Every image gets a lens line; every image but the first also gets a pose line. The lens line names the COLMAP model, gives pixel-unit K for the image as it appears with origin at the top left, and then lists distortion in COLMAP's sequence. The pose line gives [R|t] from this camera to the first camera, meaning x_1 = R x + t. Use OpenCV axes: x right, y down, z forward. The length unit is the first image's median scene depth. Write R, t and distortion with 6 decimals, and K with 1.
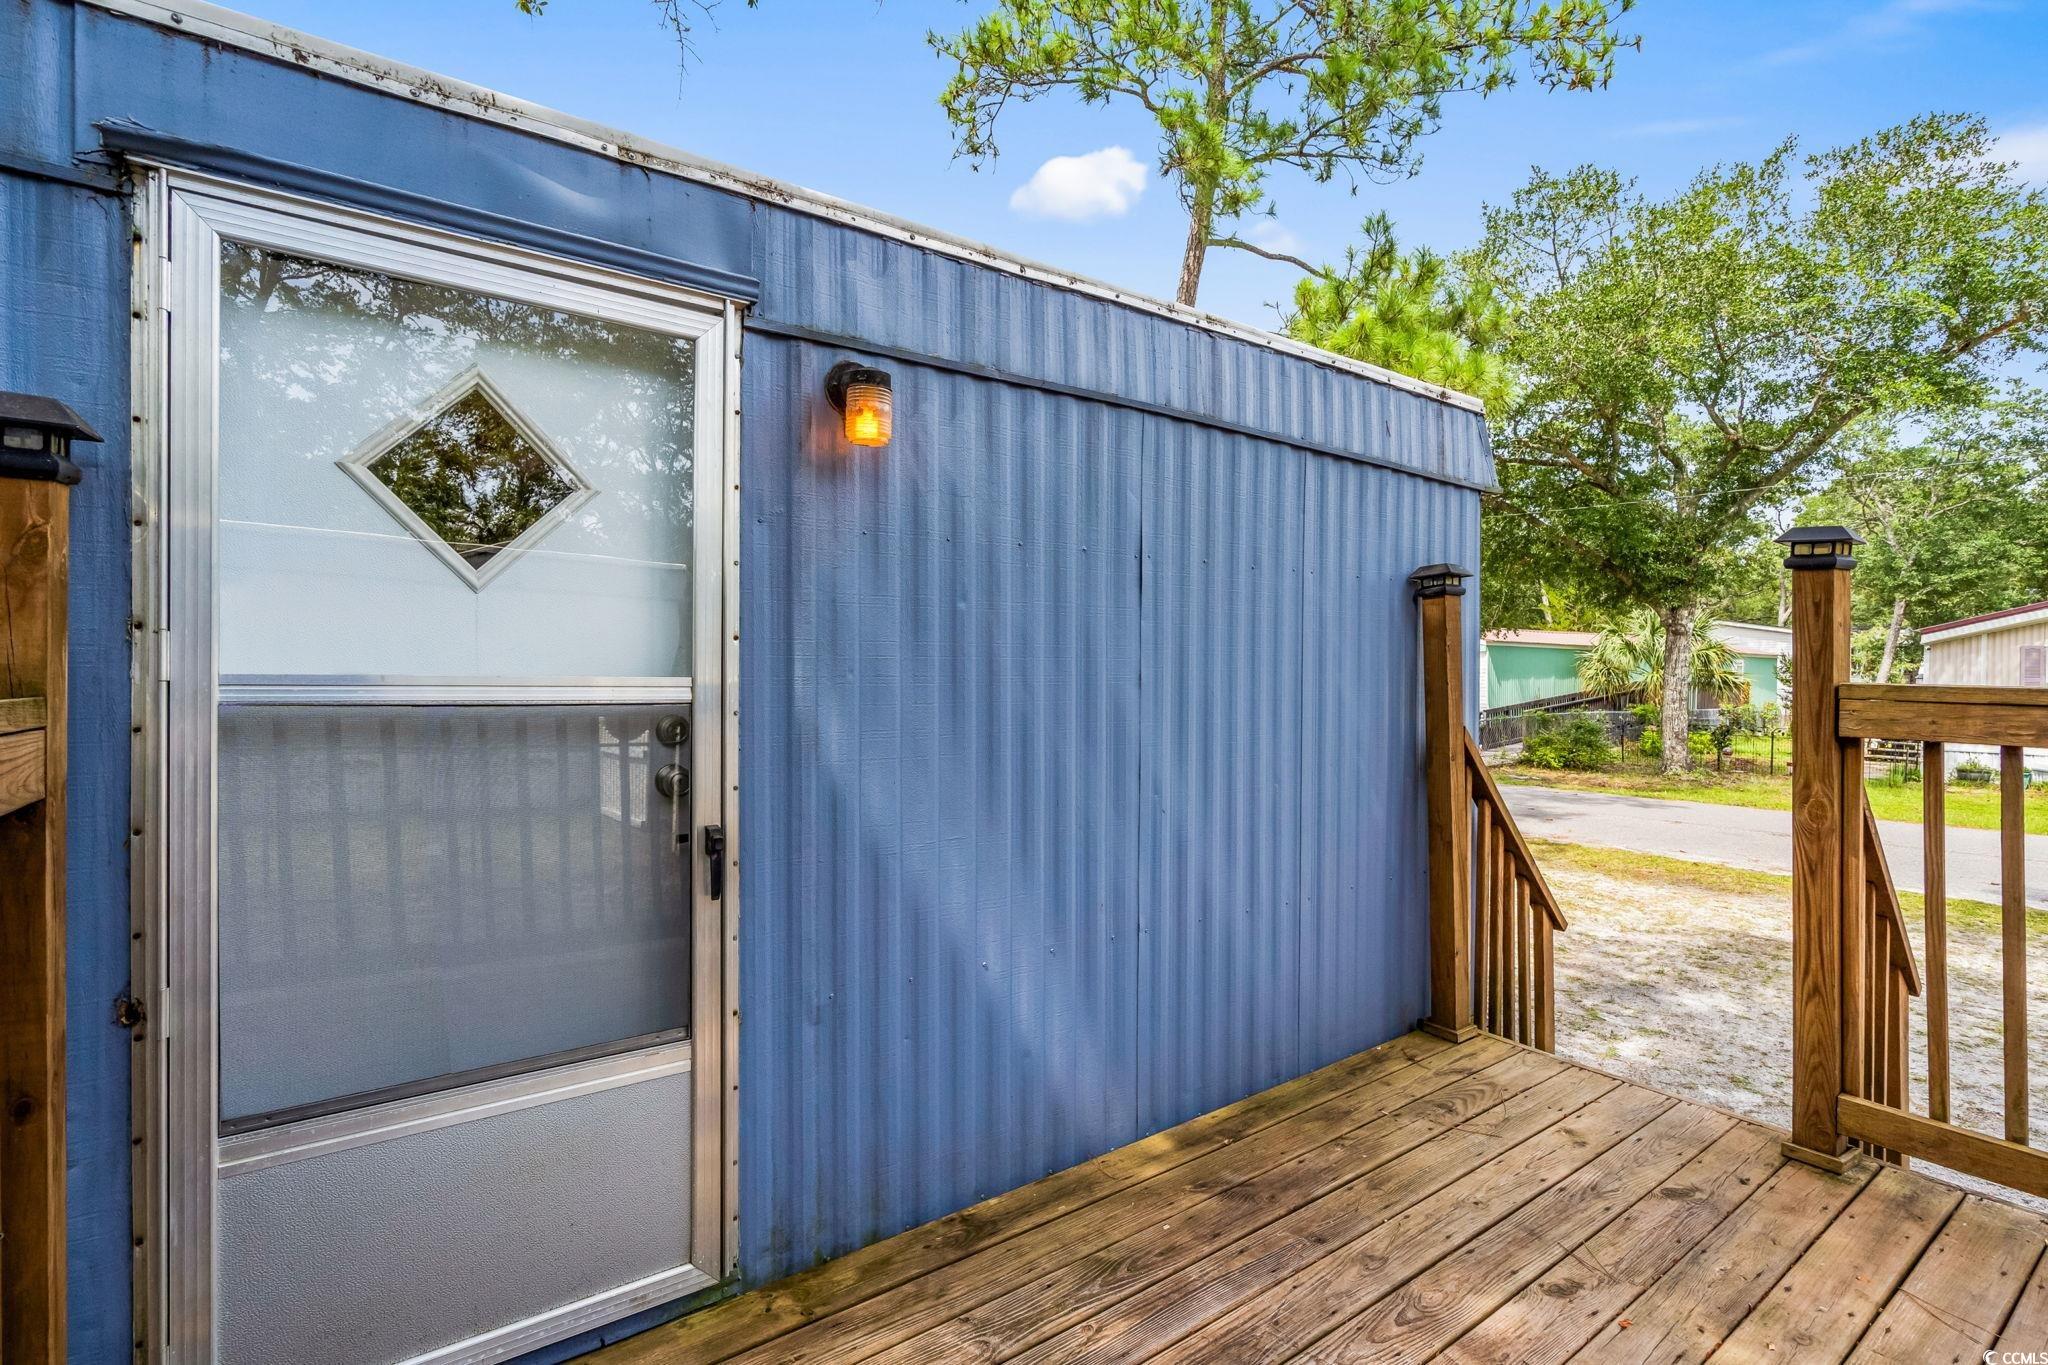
lens RADIAL K [[942.9, 0, 1006.8], [0, 942.9, 674.0], [0, 0, 1]] dist [-0.008233, 0.002349]
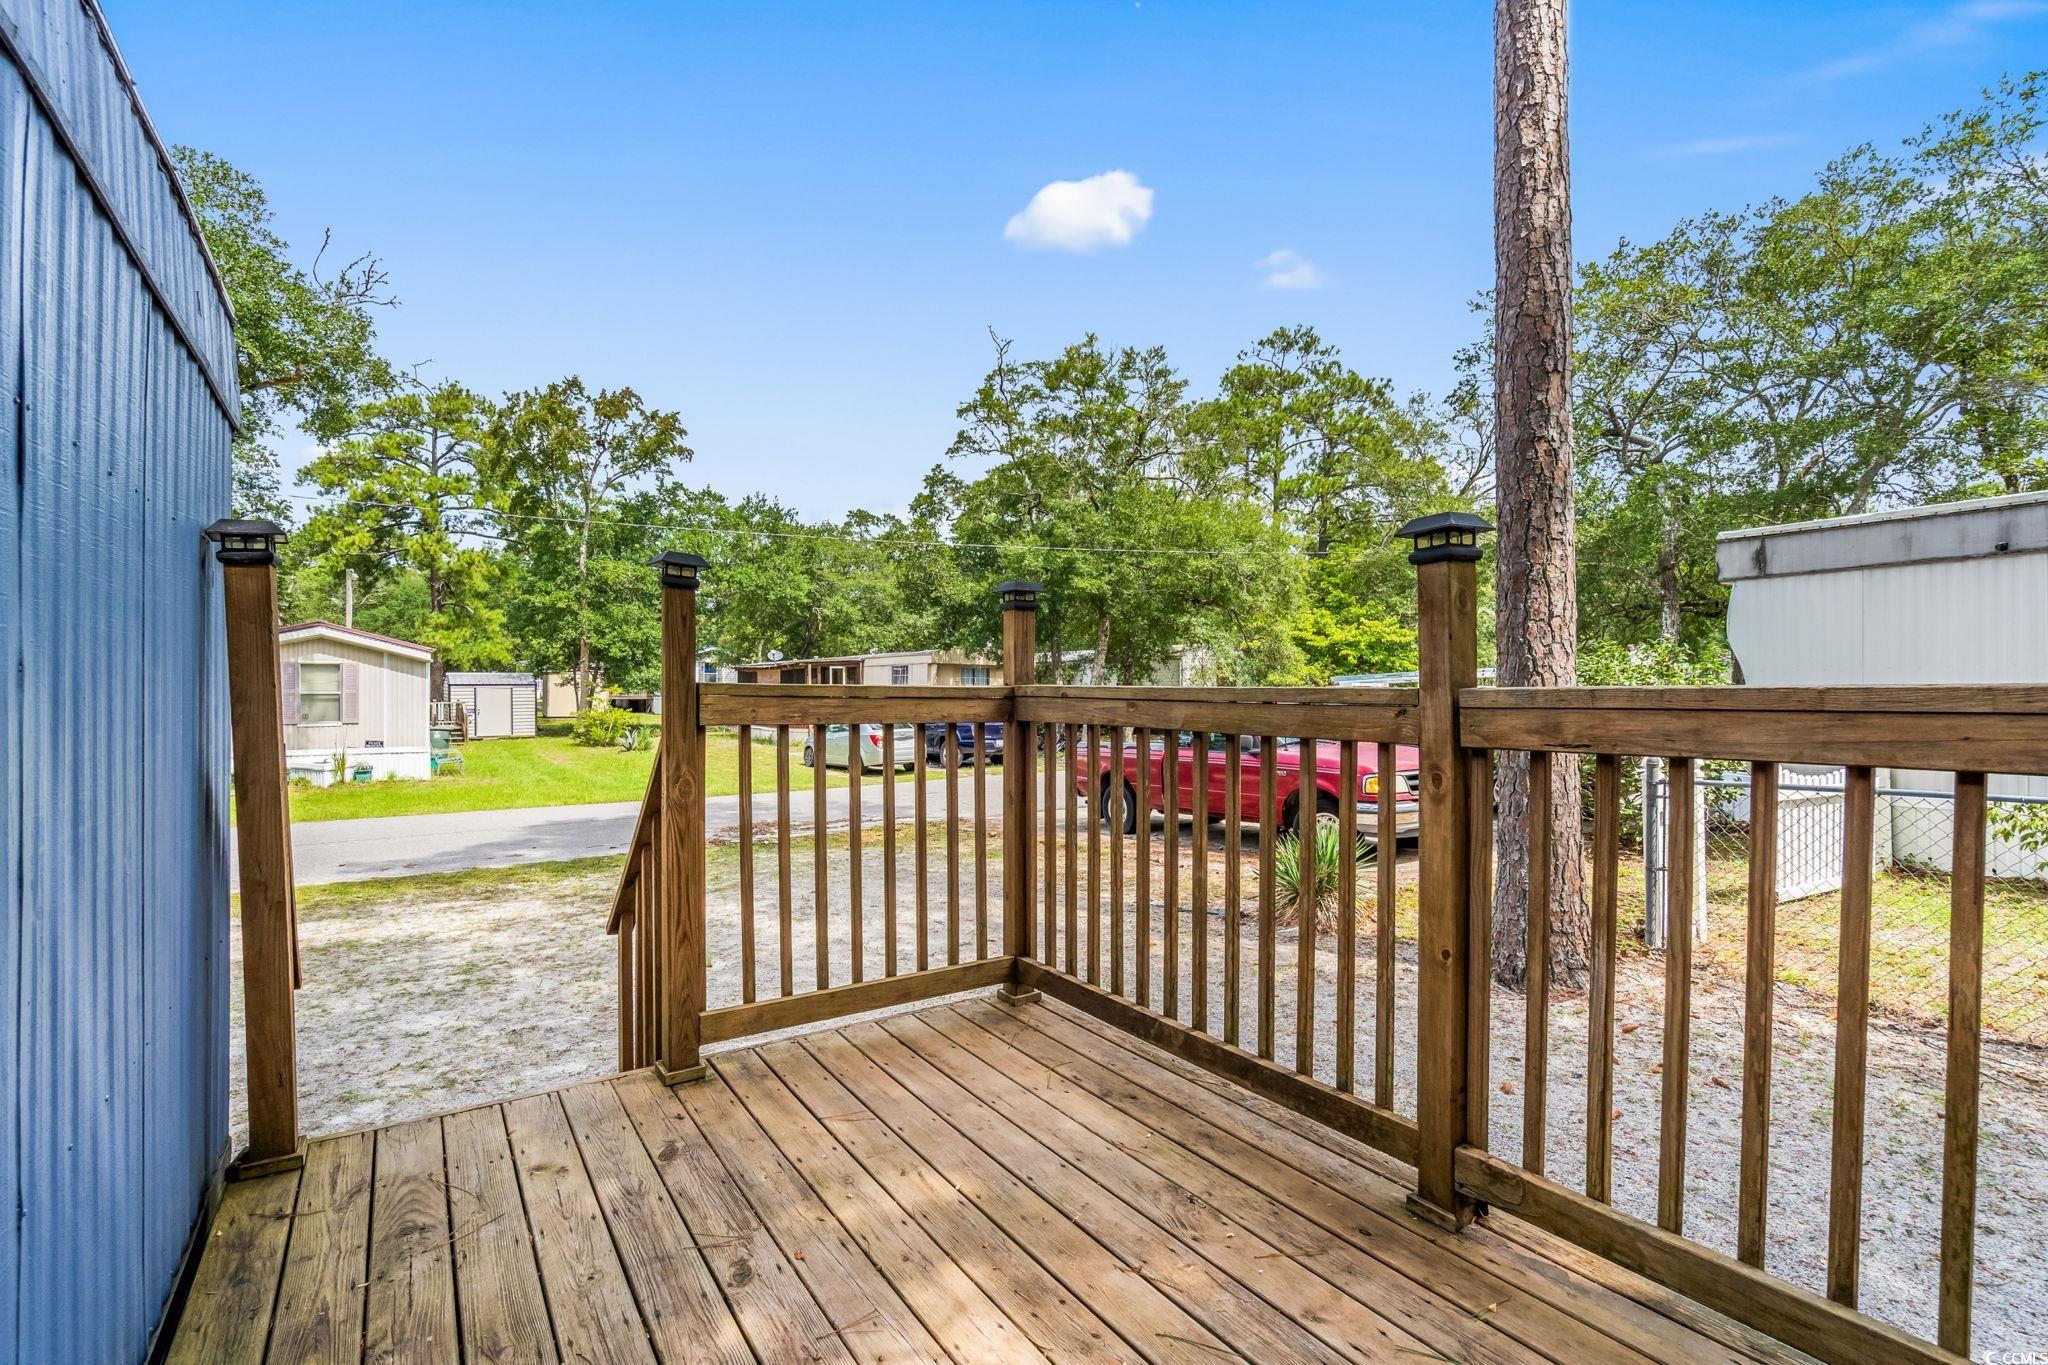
lens RADIAL K [[942.9, 0, 1007.7], [0, 942.9, 684.4], [0, 0, 1]] dist [-0.008233, 0.002349]
pose [[0.020815, -0.002395, 0.999780, -0.344736], [0.006084, 0.999979, 0.002268, 0.012075], [-0.999765, 0.006035, 0.020829, 0.561917]]
